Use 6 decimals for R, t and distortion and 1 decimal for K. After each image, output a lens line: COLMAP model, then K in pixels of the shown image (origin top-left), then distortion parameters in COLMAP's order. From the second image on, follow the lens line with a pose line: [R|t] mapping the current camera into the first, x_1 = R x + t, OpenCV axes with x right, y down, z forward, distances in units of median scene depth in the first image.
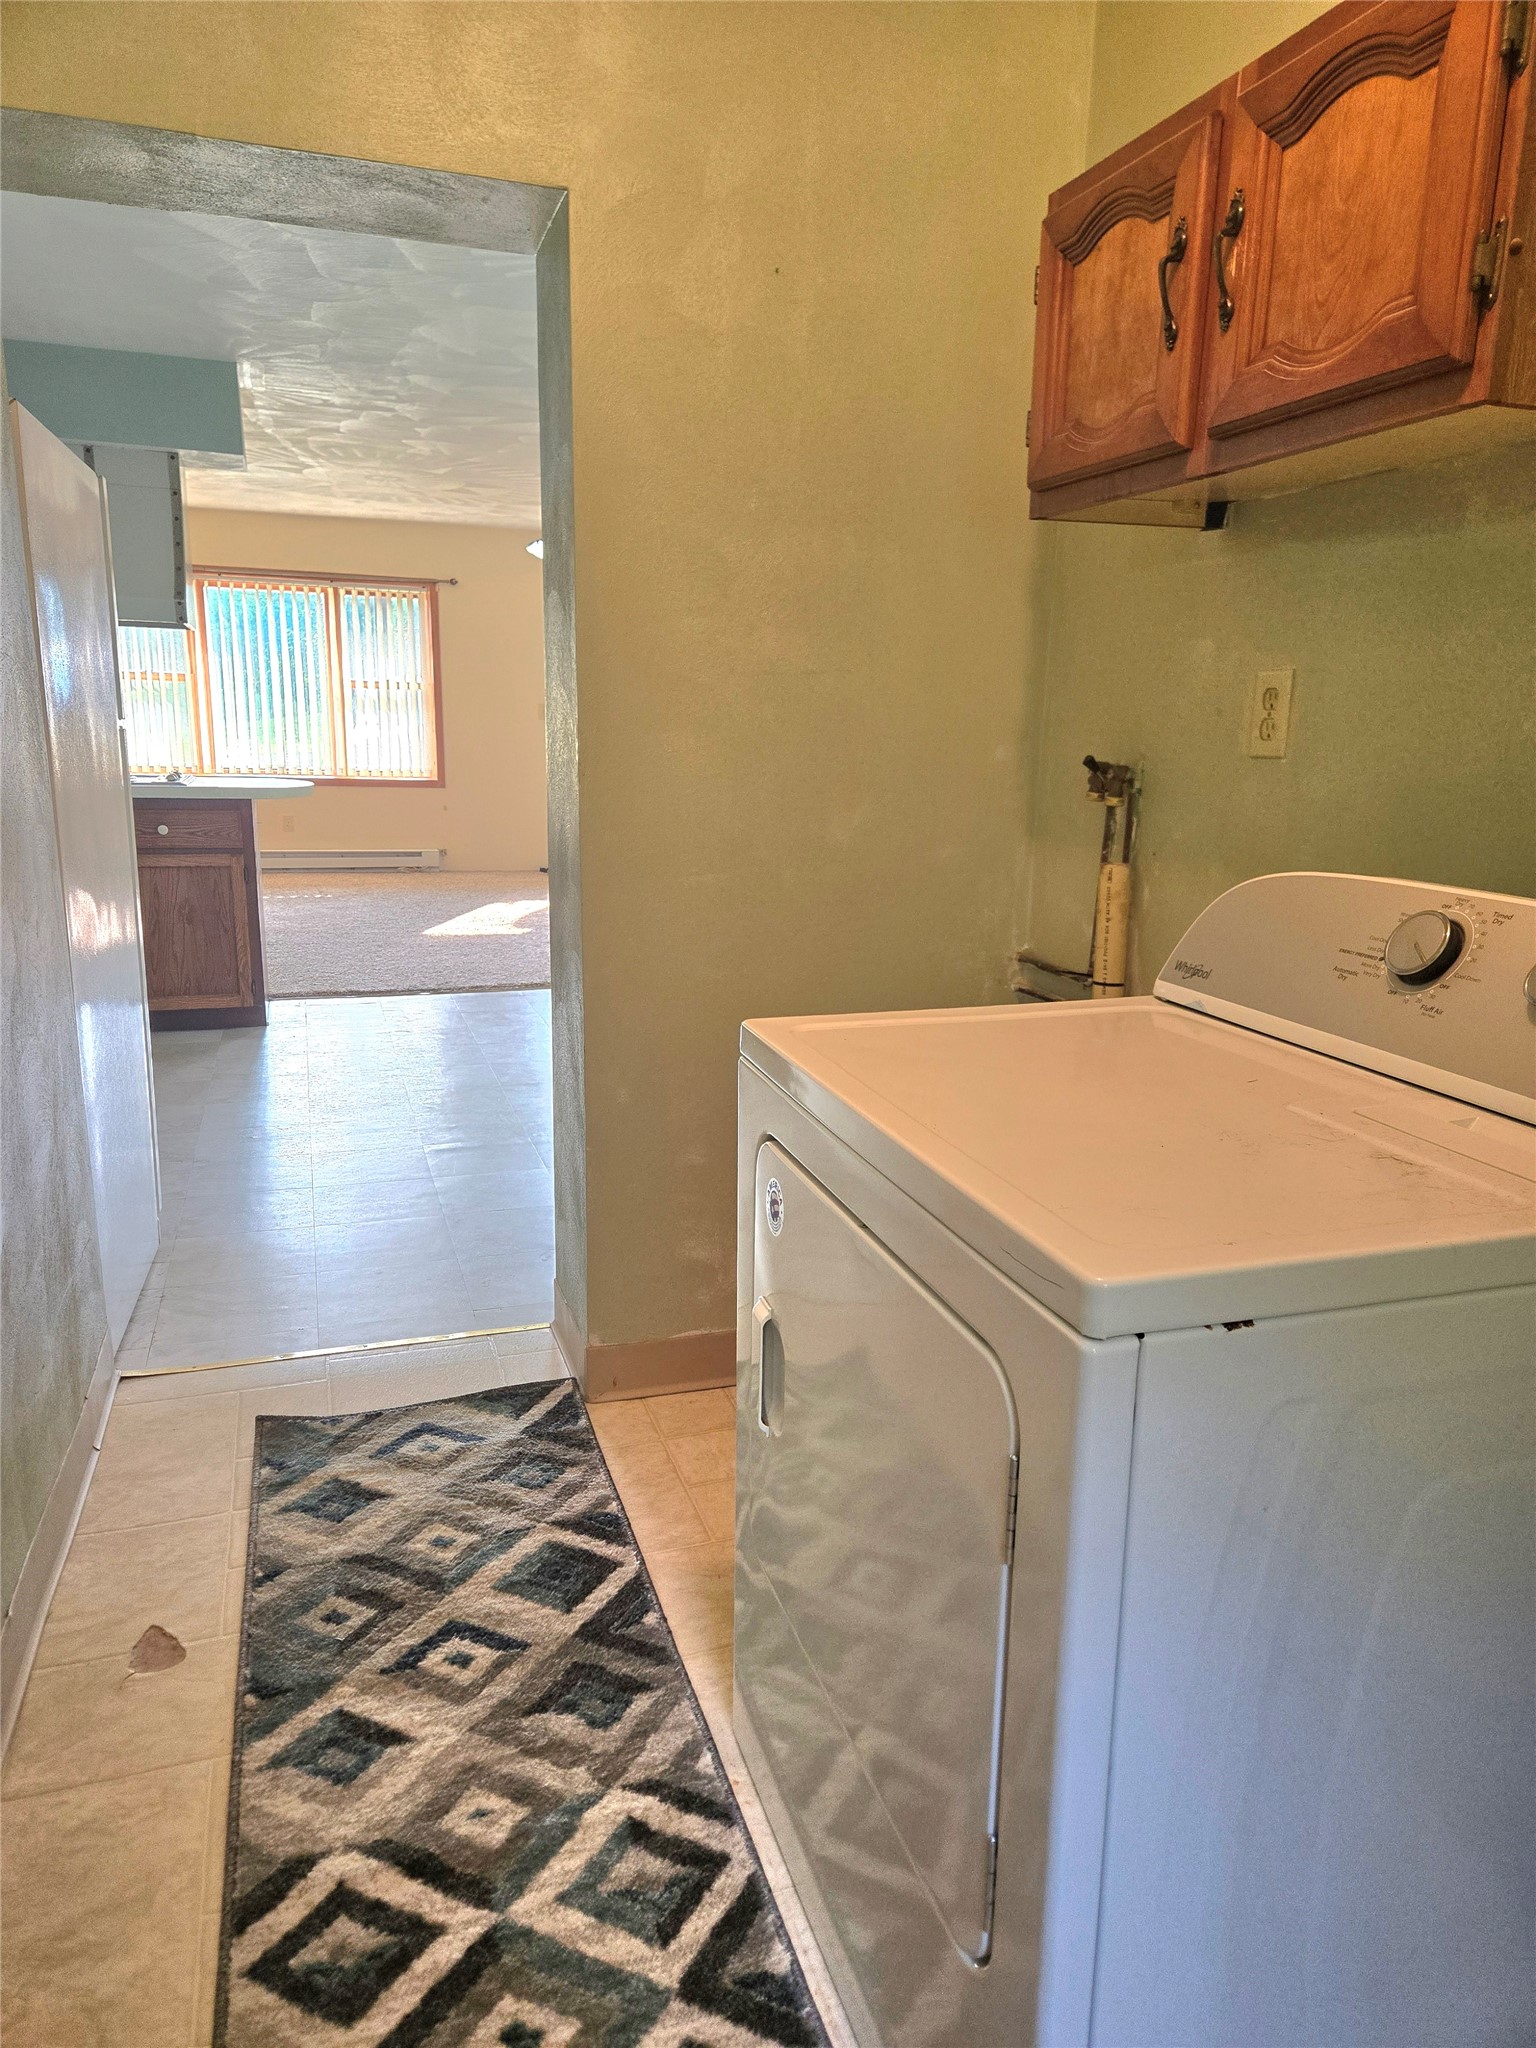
lens RADIAL K [[1375.8, 0, 768.0], [0, 1375.8, 1024.0], [0, 0, 1]] dist [0.076616, -0.072053]
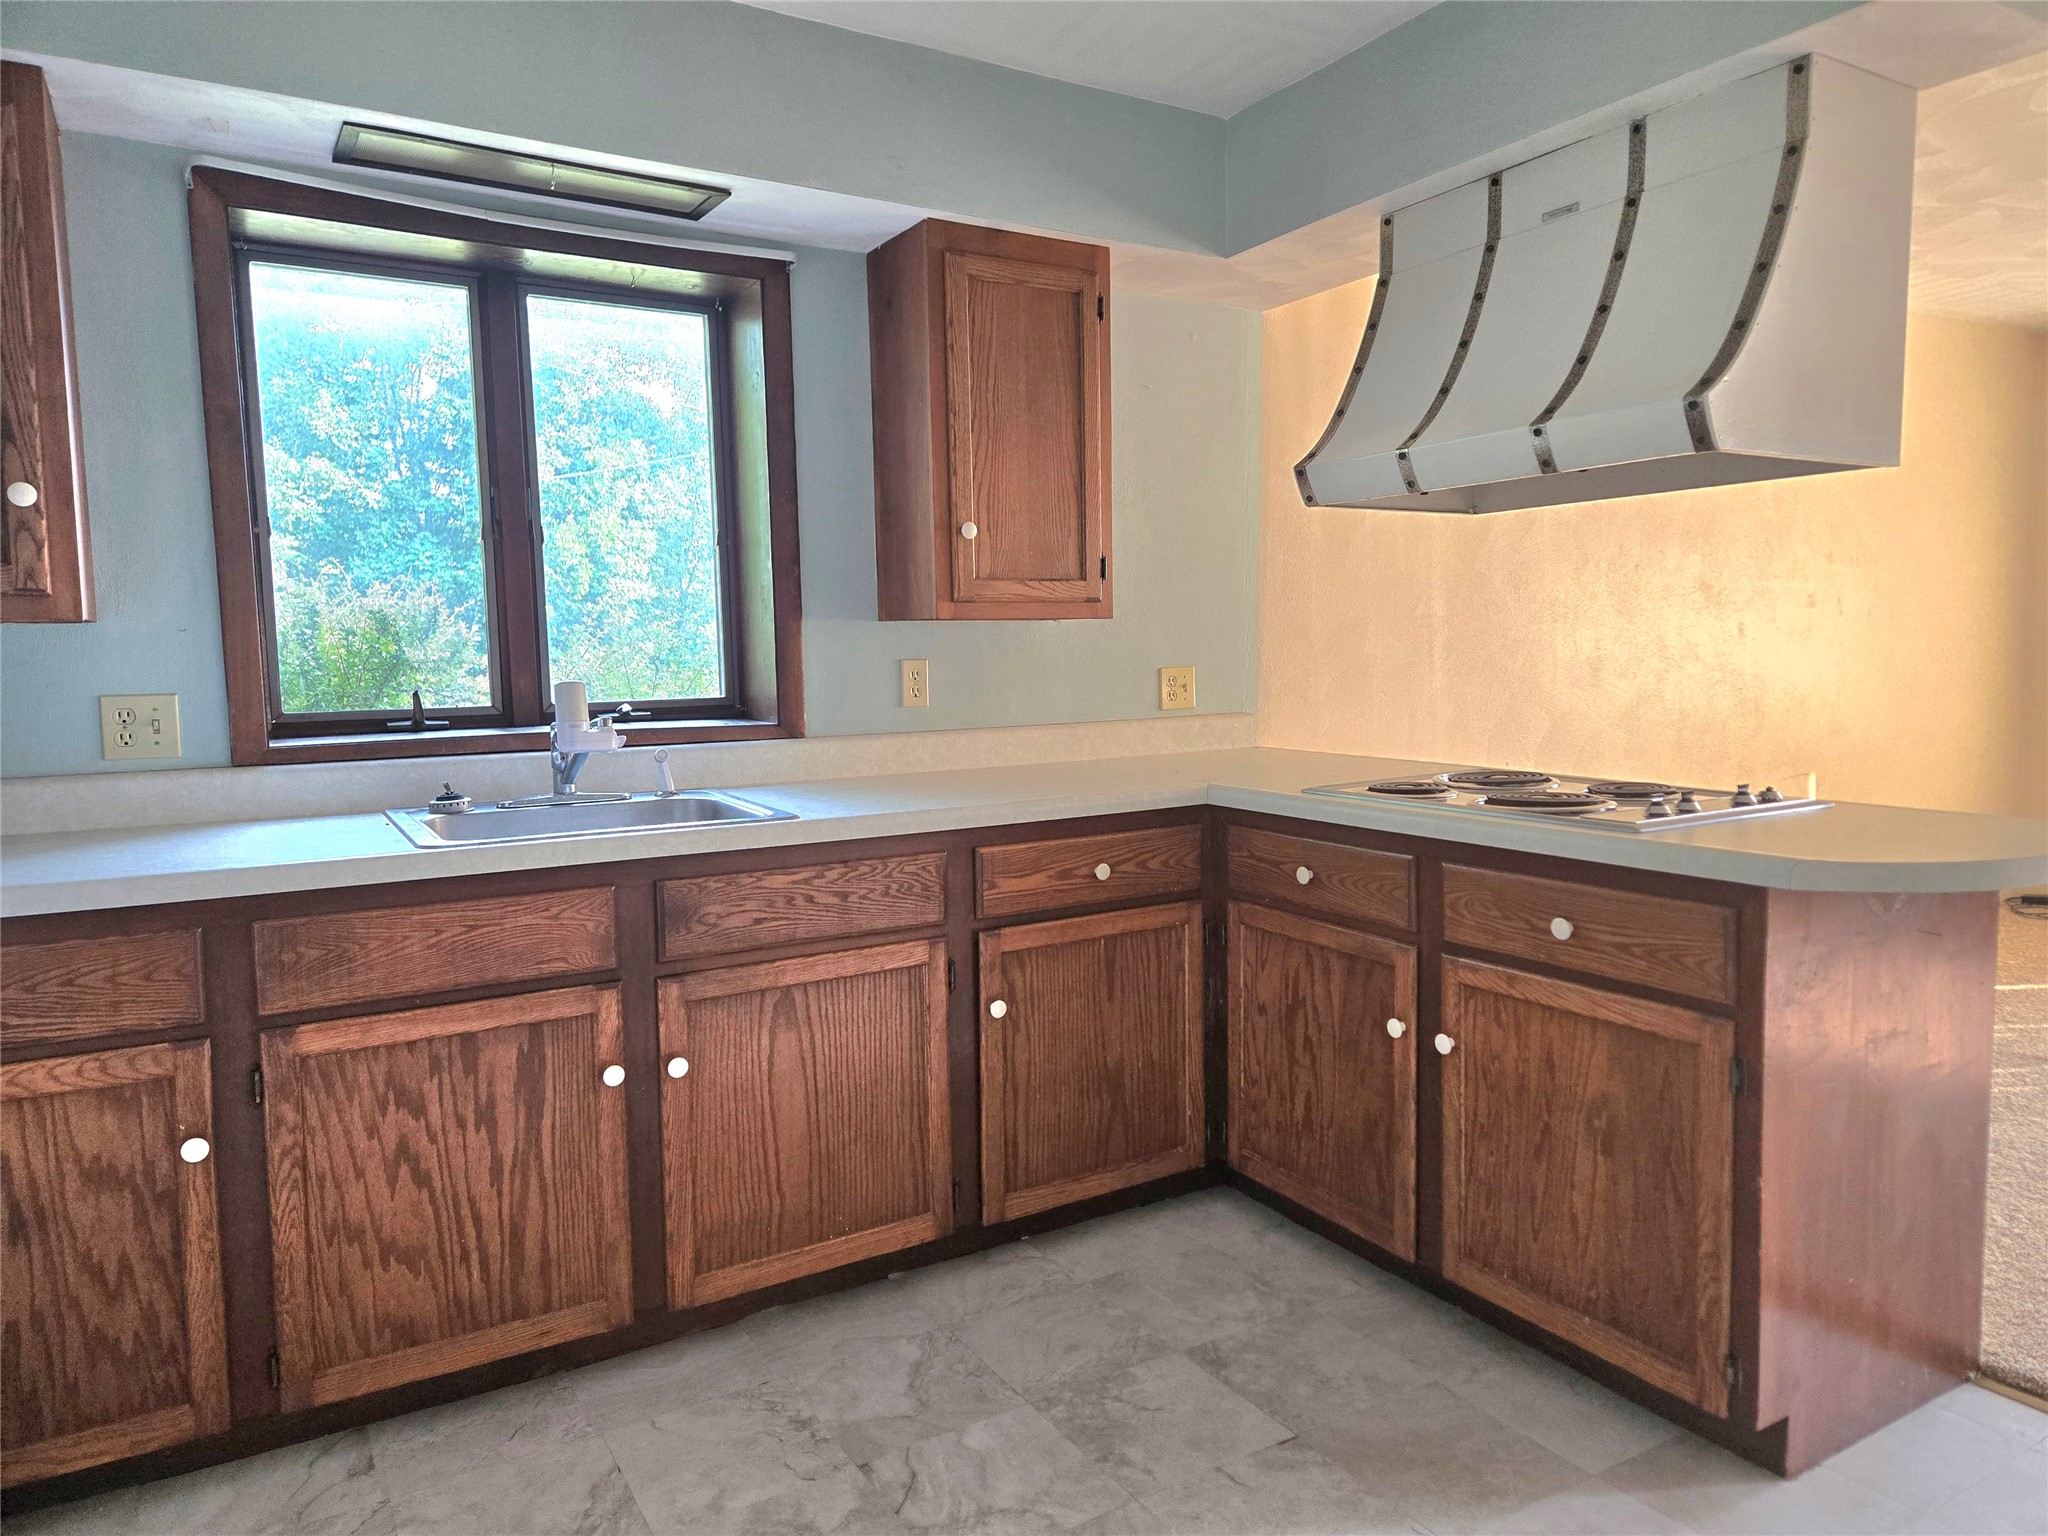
lens RADIAL K [[1375.8, 0, 1026.8], [0, 1375.8, 748.1], [0, 0, 1]] dist [0.076616, -0.072053]
pose [[0.234838, 0.059154, -0.970233, -0.170426], [-0.191505, 0.981399, 0.013483, -0.487203], [0.952983, 0.182638, 0.241798, 2.108772]]
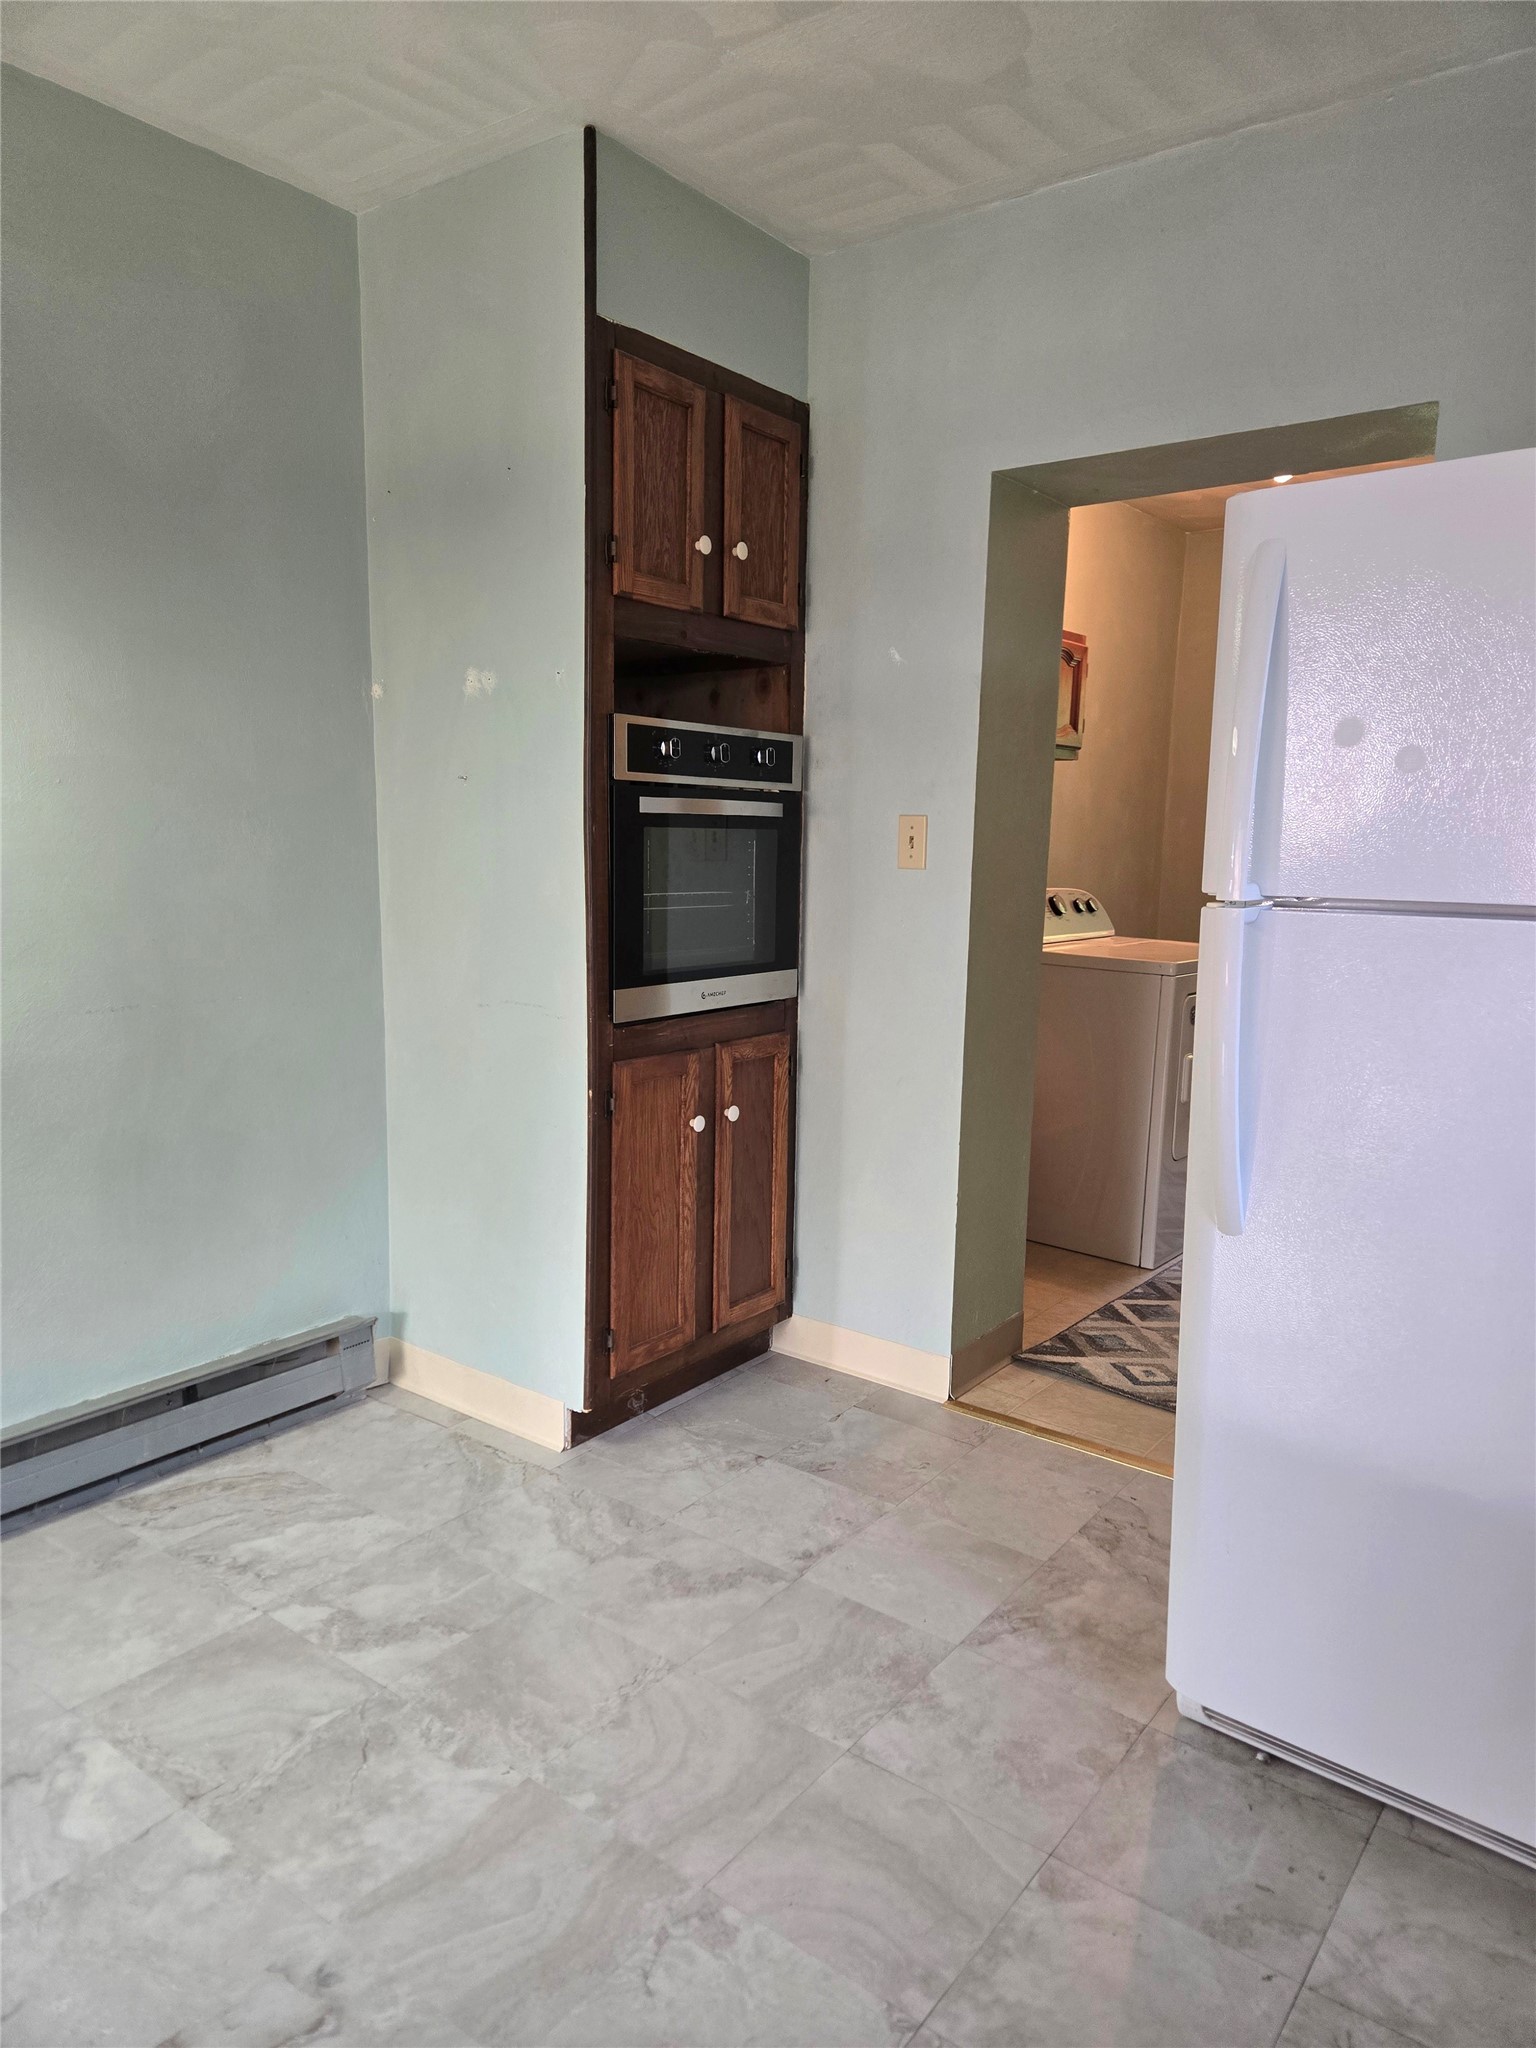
lens RADIAL K [[1372.5, 0, 800.7], [0, 1372.5, 1031.3], [0, 0, 1]] dist [0.080791, -0.064645]
pose [[-0.565999, -0.139692, 0.812485, -1.434852], [0.152094, 0.950929, 0.269447, -0.577400], [-0.810255, 0.276081, -0.516978, 2.411115]]
